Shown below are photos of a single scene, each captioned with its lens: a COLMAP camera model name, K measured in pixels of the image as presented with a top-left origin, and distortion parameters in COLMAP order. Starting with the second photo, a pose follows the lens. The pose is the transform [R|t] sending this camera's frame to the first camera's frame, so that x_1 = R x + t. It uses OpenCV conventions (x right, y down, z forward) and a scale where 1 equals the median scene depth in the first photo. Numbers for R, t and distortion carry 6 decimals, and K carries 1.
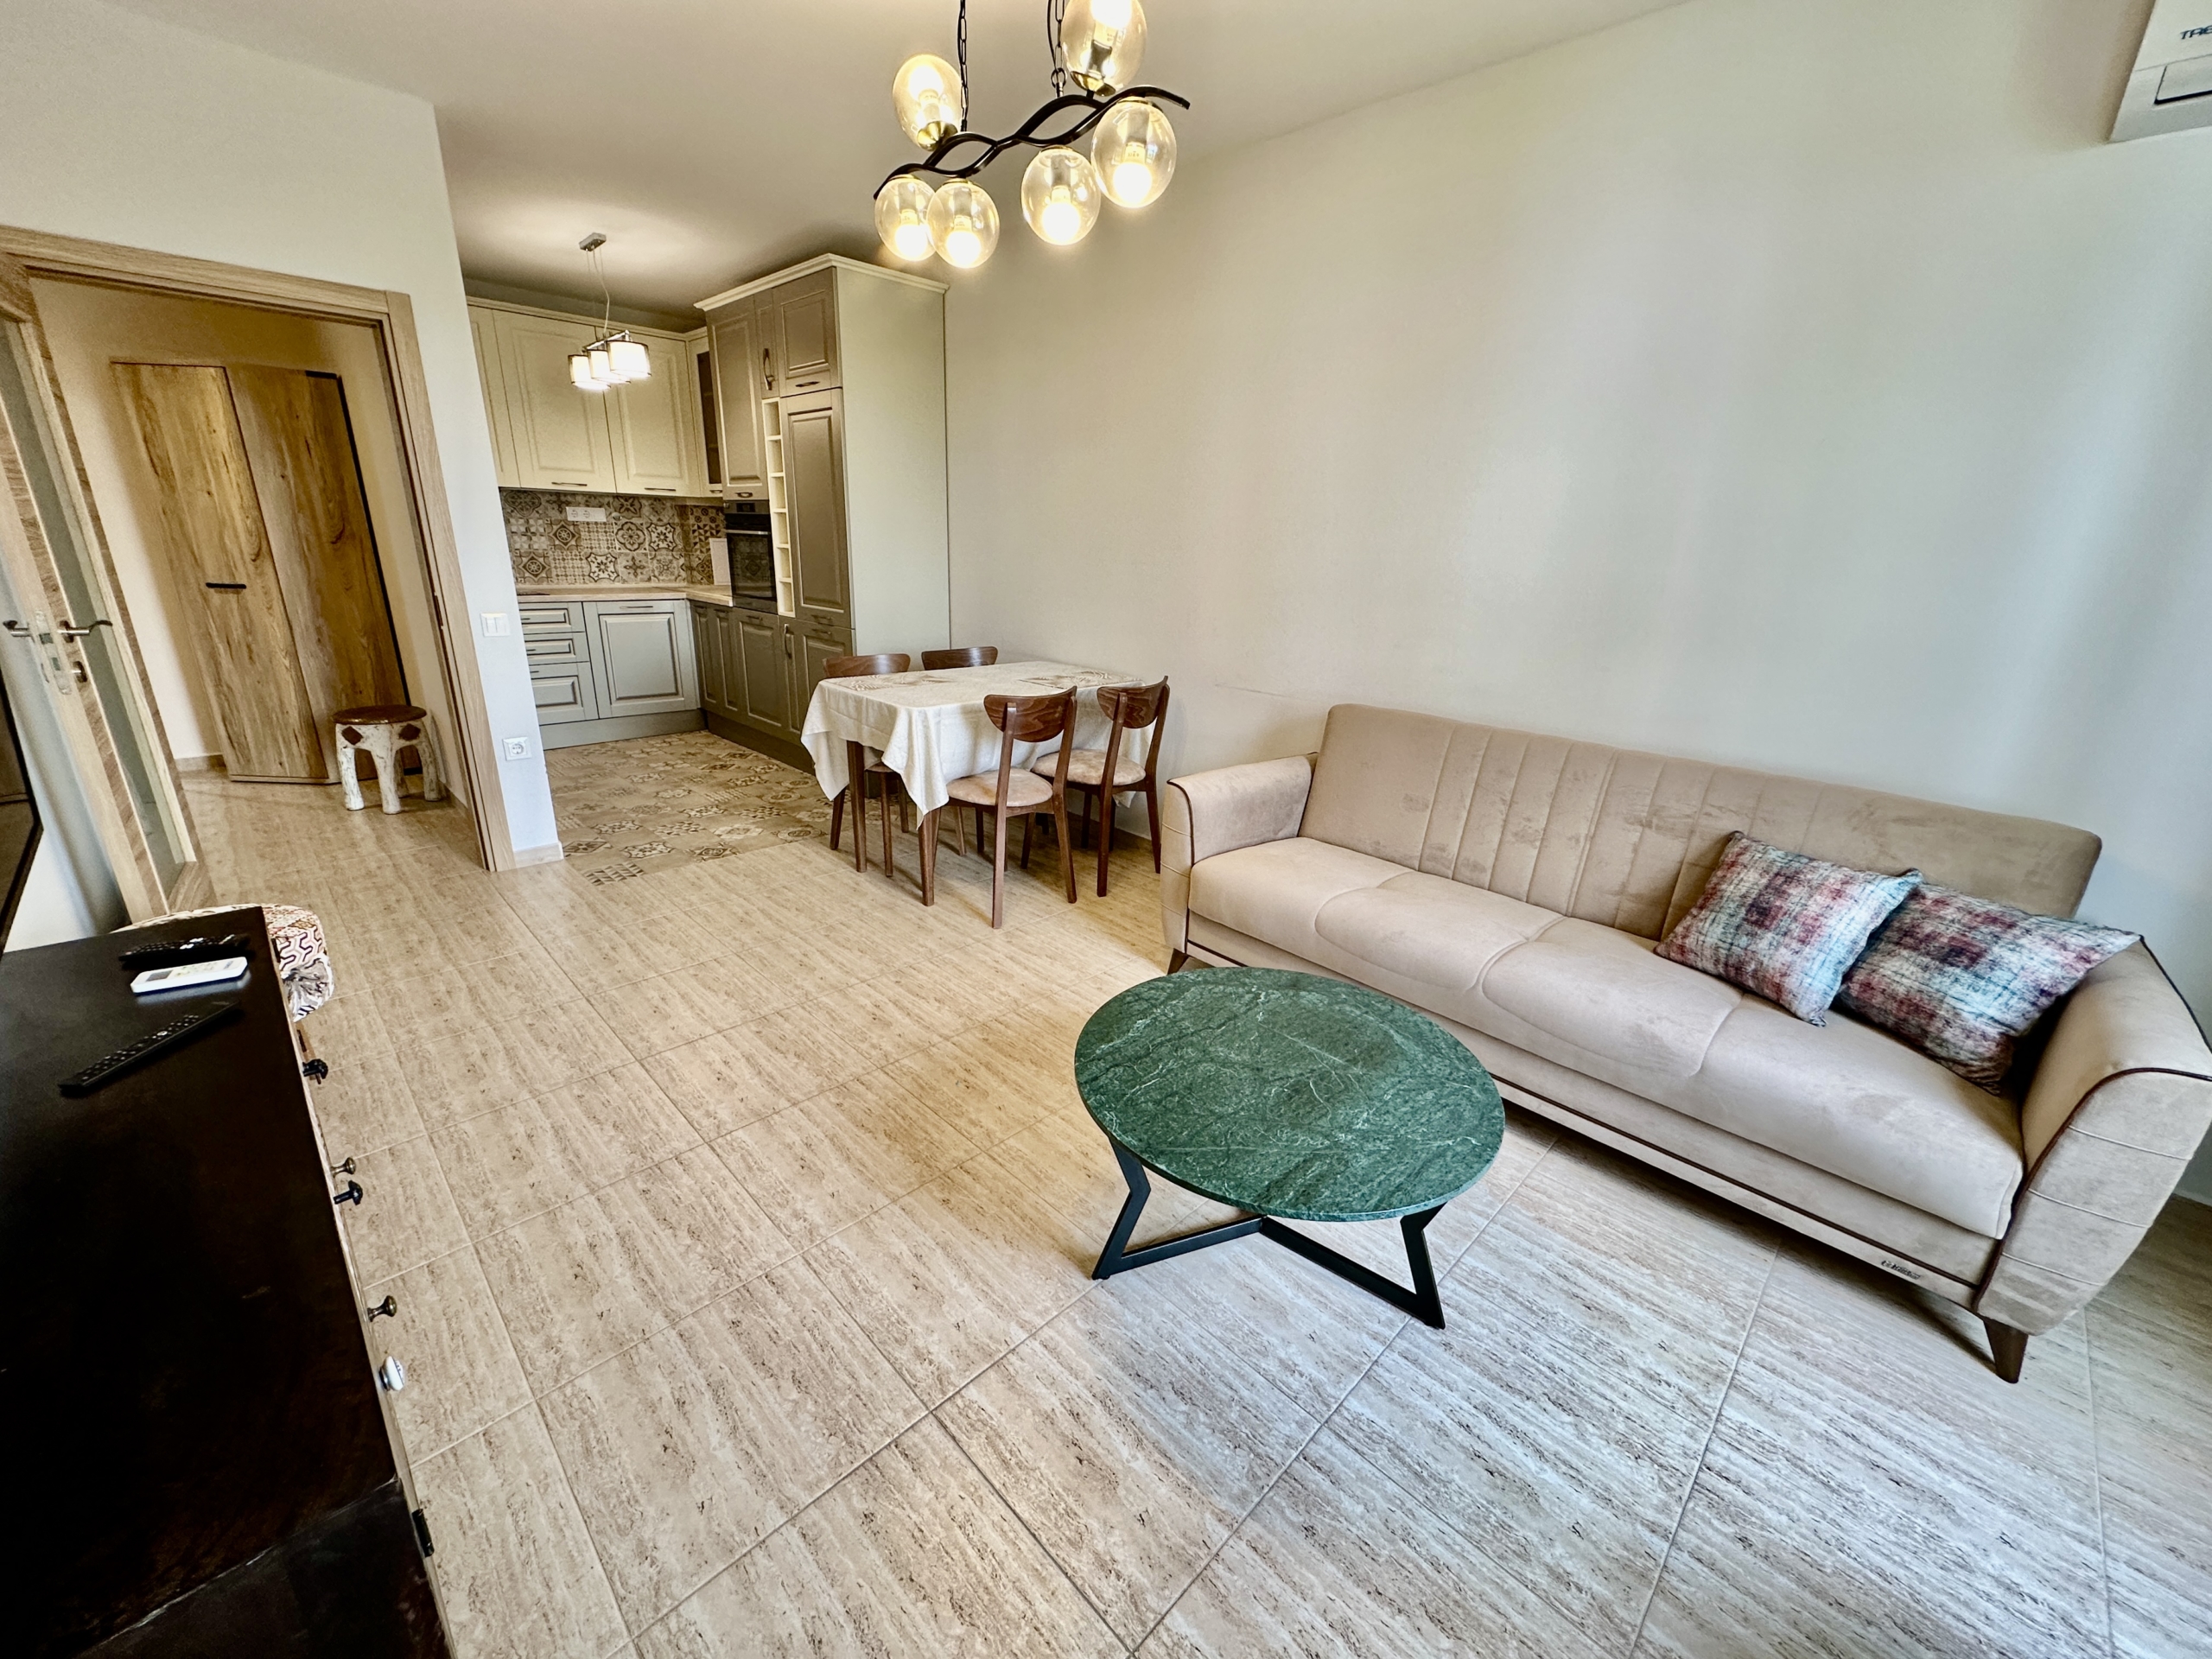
lens RADIAL K [[878.5, 0, 1112.6], [0, 878.5, 819.1], [0, 0, 1]] dist [-0.000550, -0.000268]
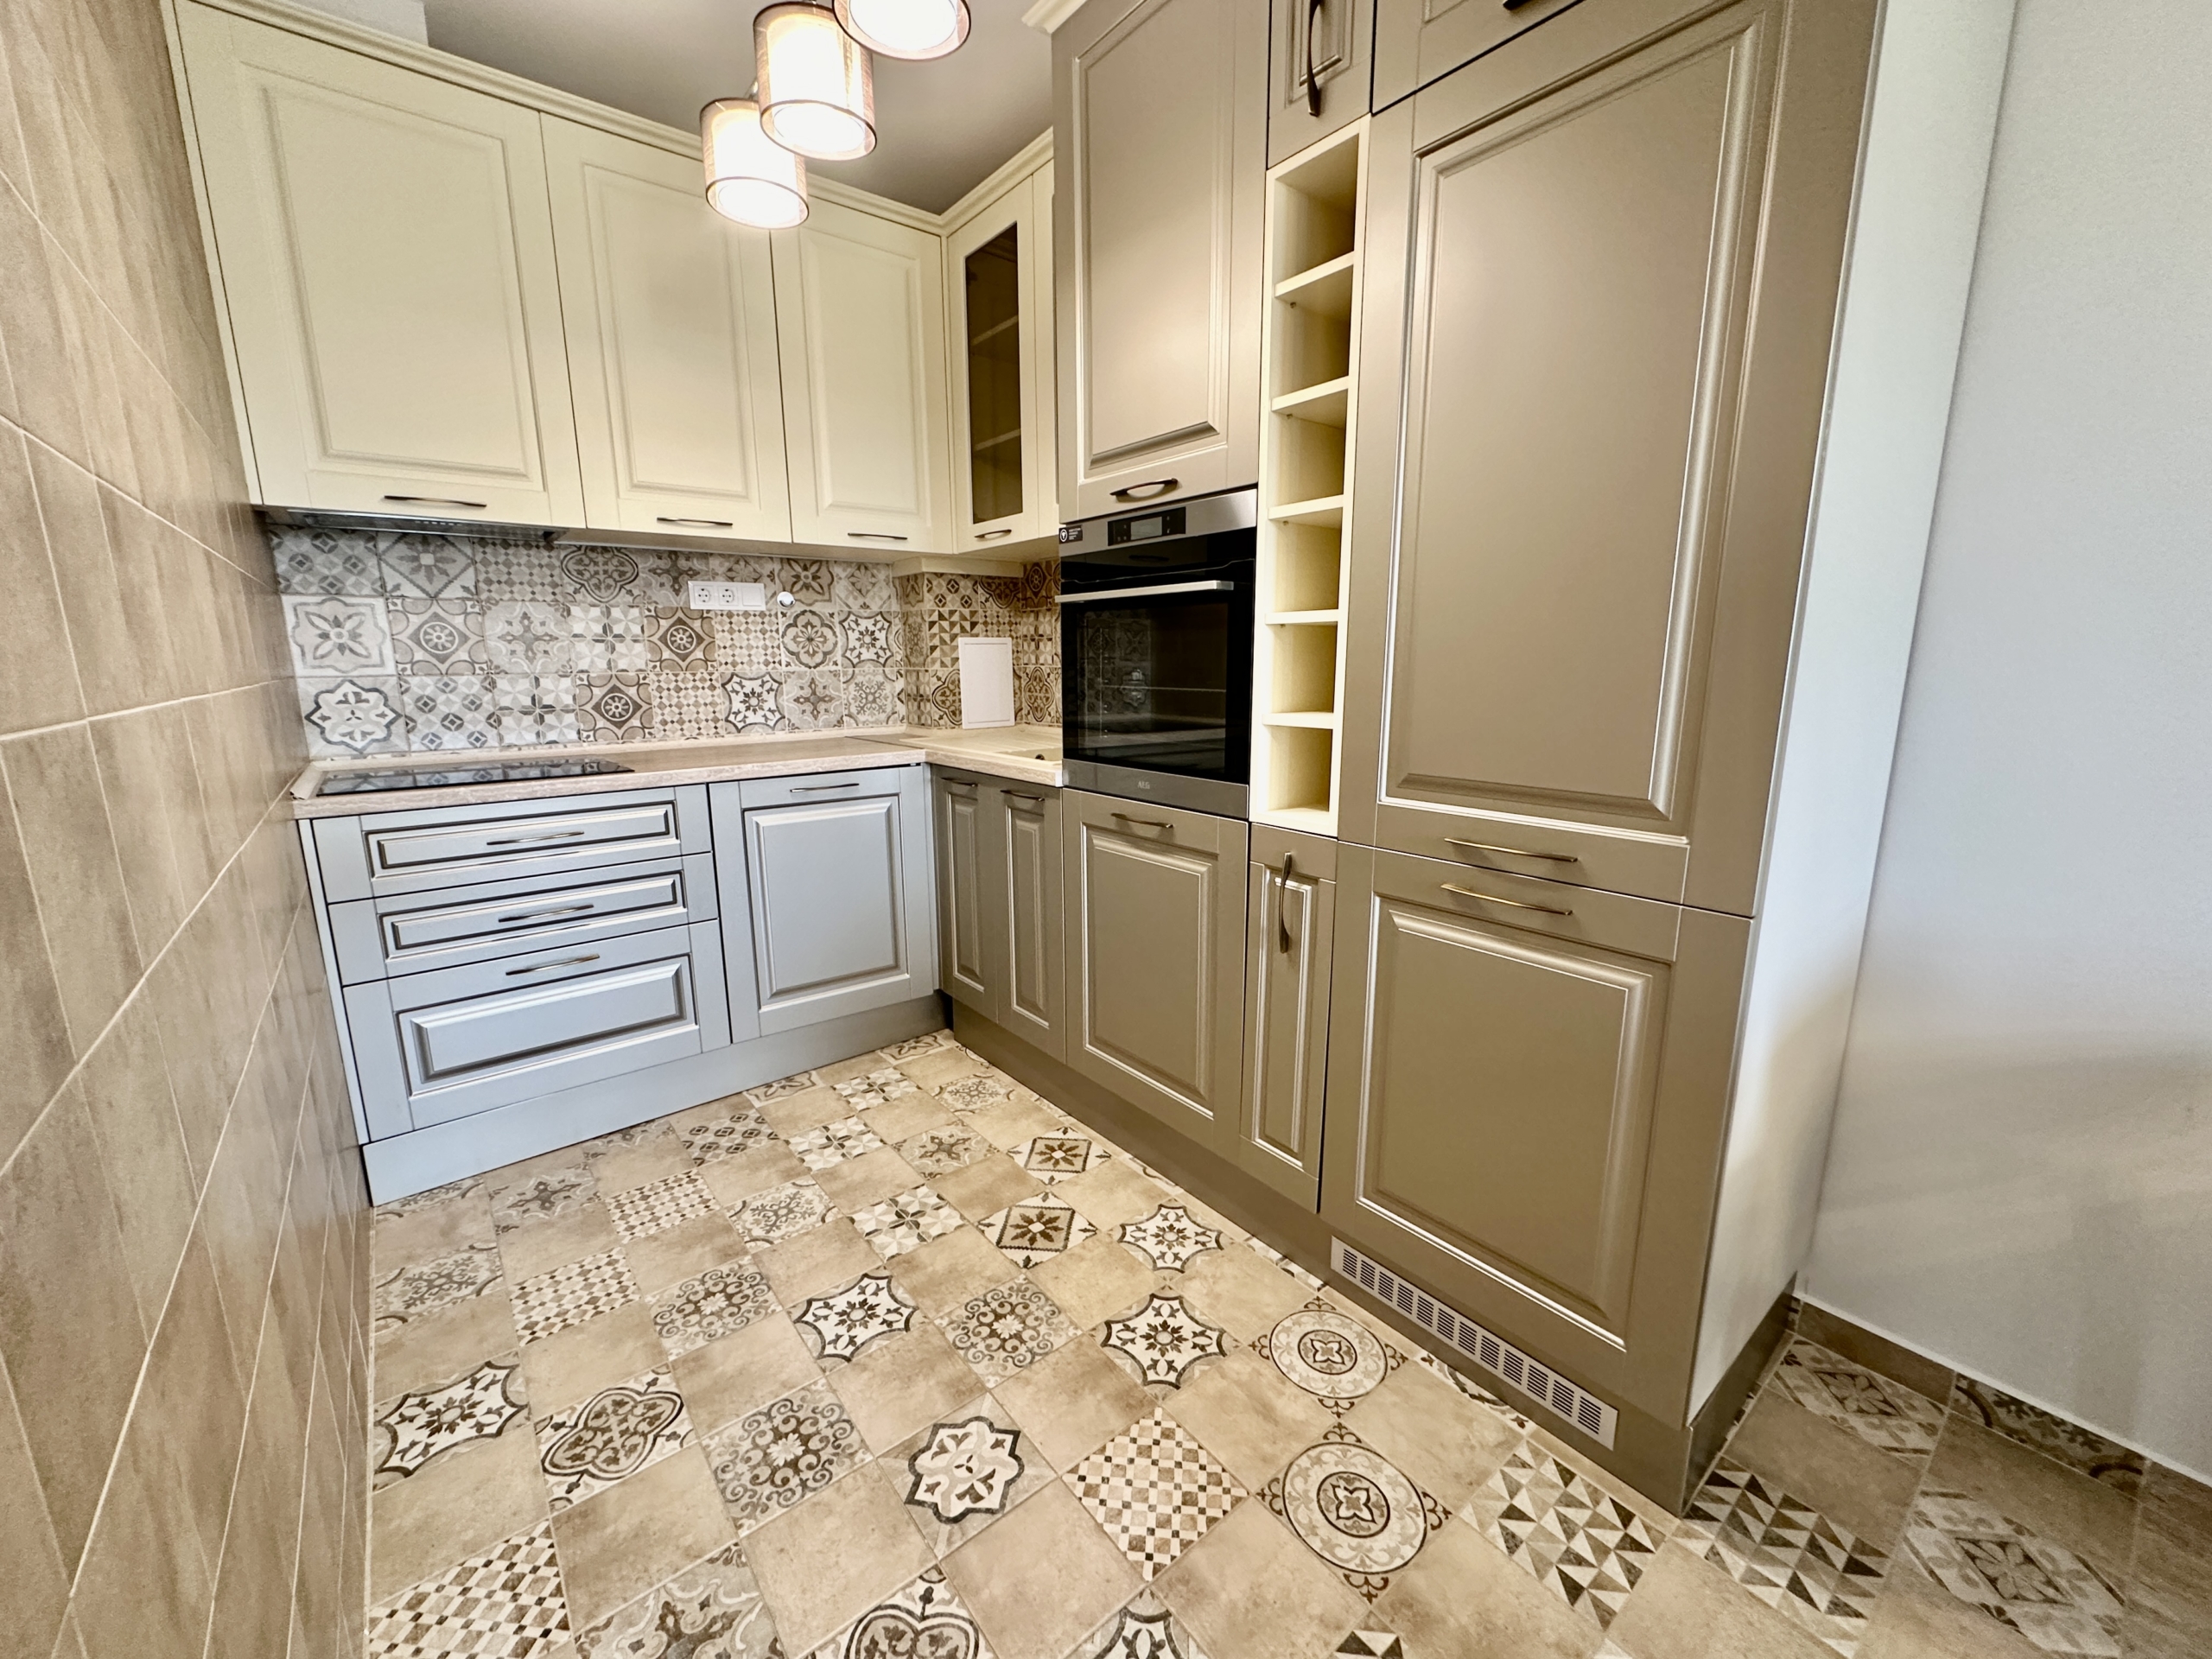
lens RADIAL K [[879.3, 0, 1114.0], [0, 879.3, 830.7], [0, 0, 1]] dist [0.000456, 0.000143]
pose [[0.993160, -0.017447, -0.115455, -0.338803], [0.003882, 0.993161, -0.116686, -0.163597], [0.116701, 0.115440, 0.986435, 0.569776]]
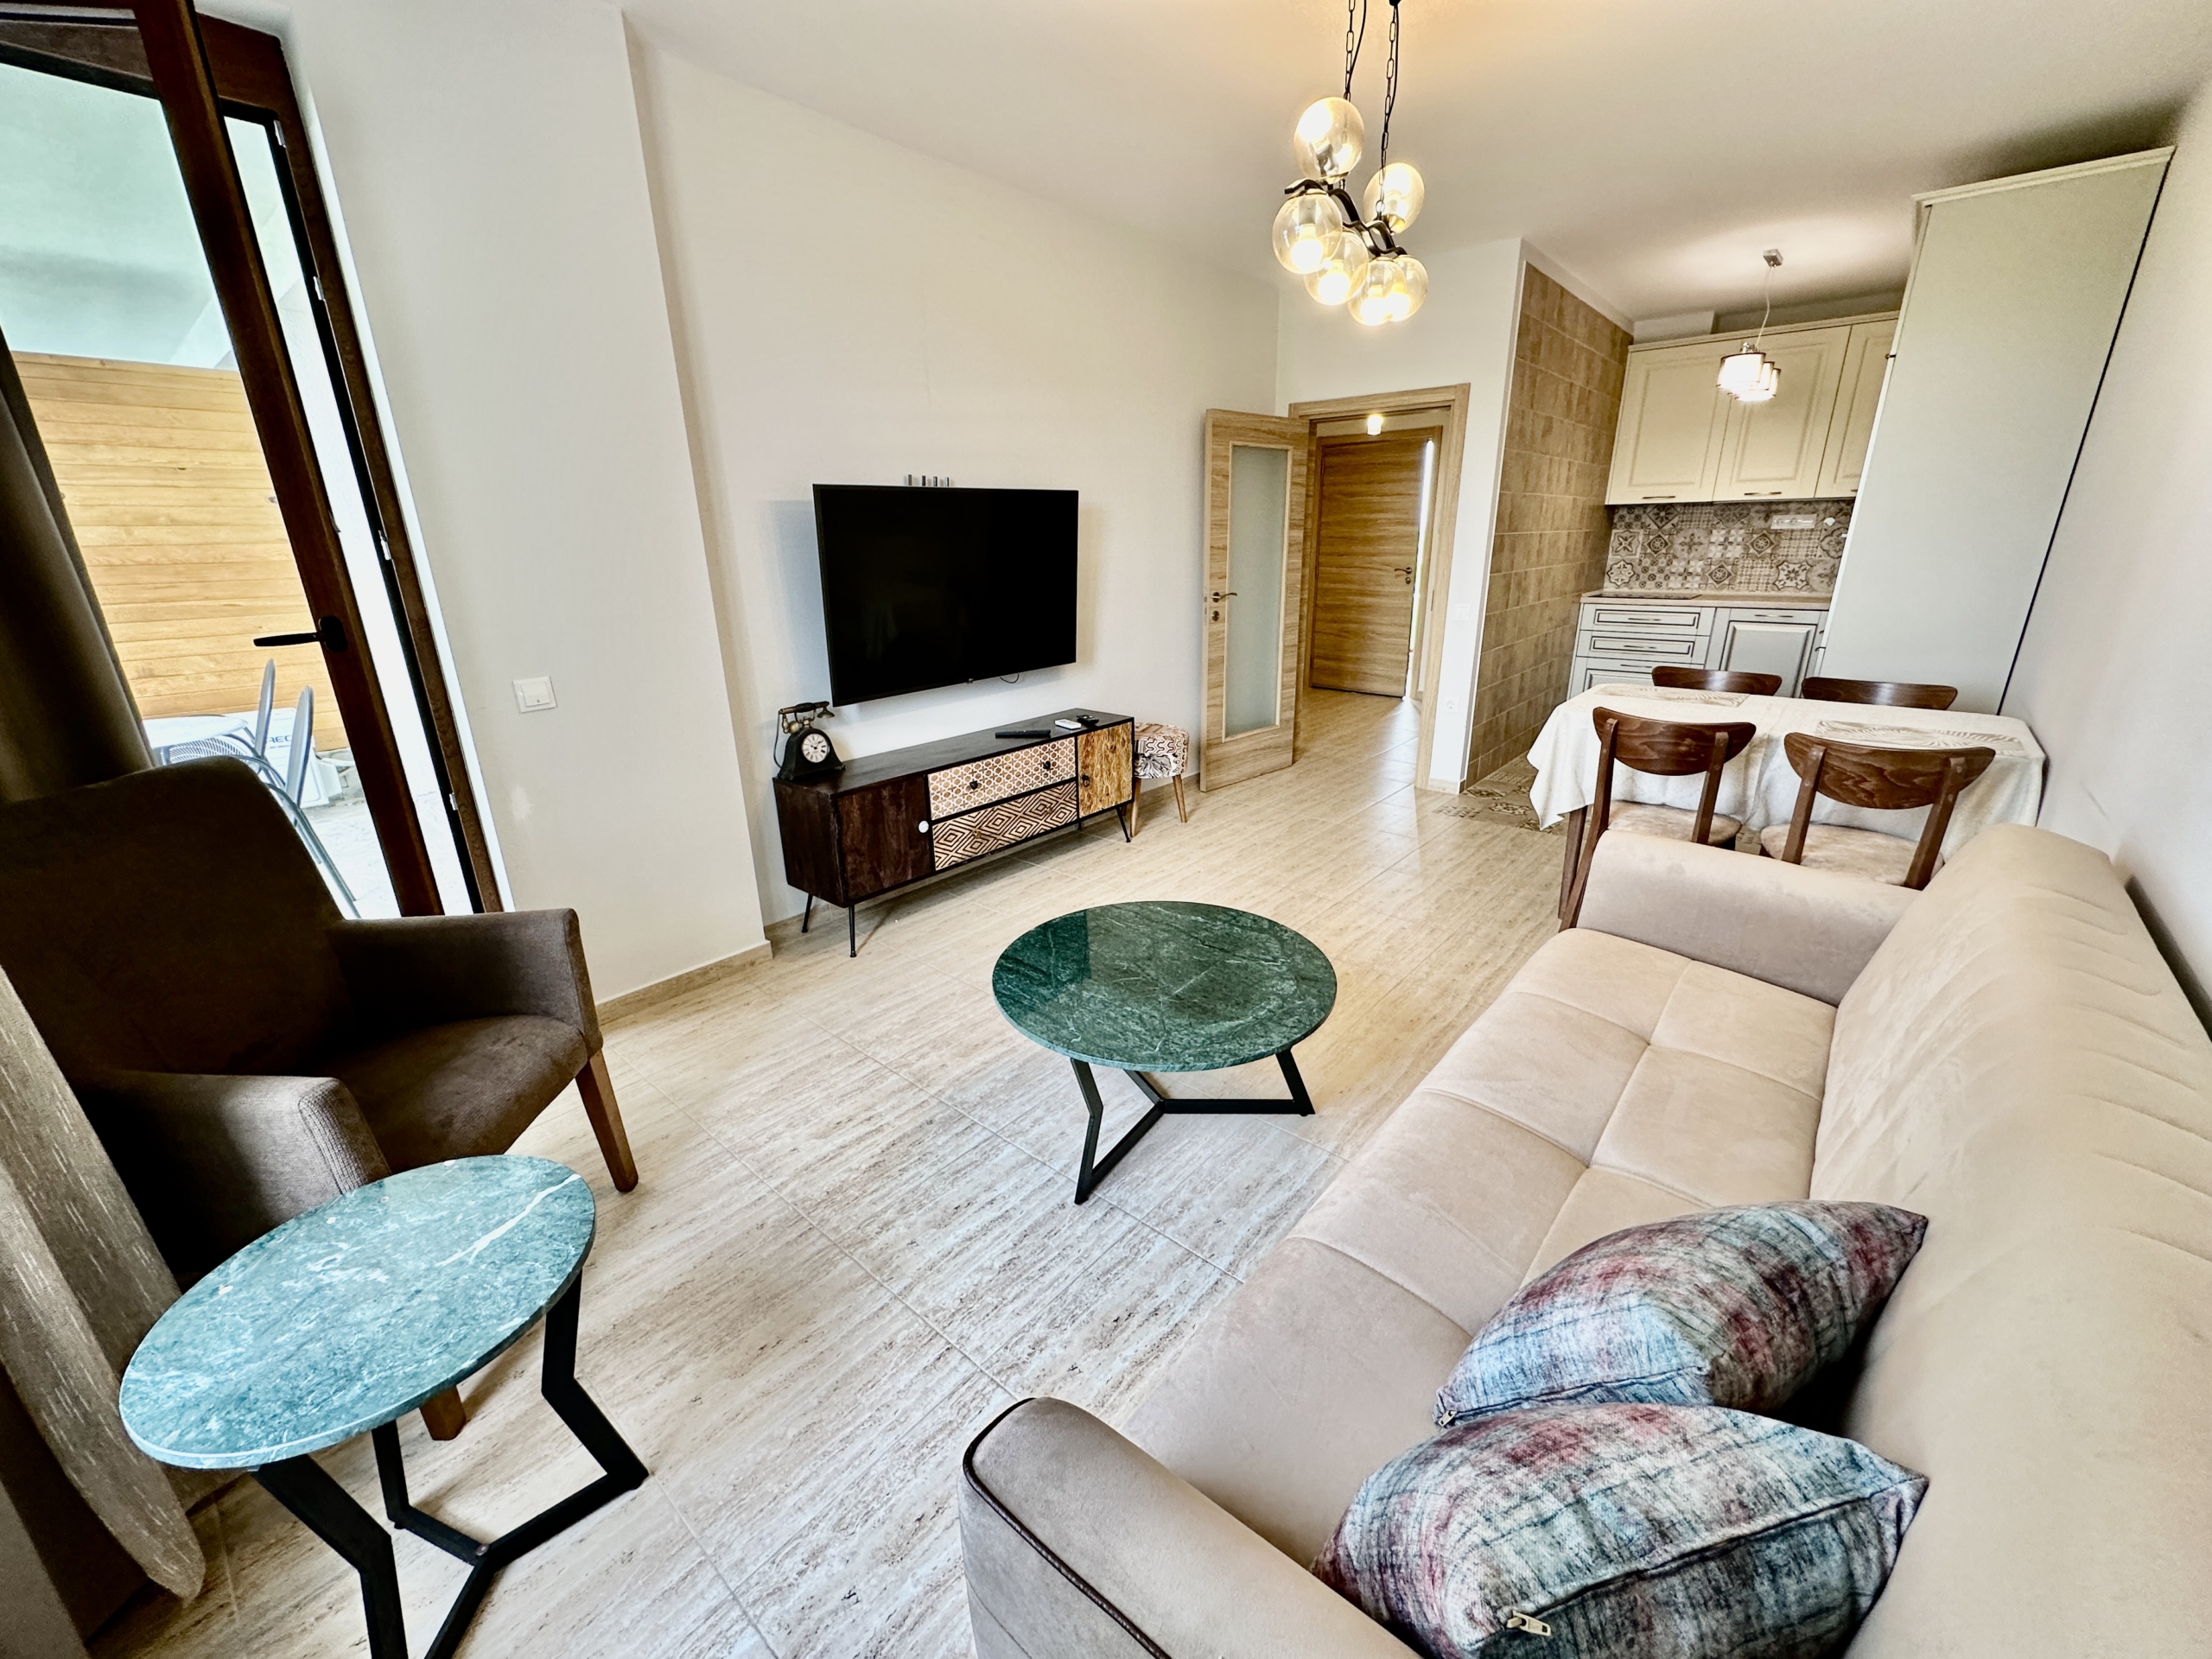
lens RADIAL K [[881.5, 0, 1105.5], [0, 881.5, 808.9], [0, 0, 1]] dist [0.001071, 0.000221]
pose [[0.079675, 0.263996, -0.961227, 0.382263], [-0.287973, 0.929273, 0.231350, -0.055030], [0.954318, 0.258375, 0.150064, 0.200390]]
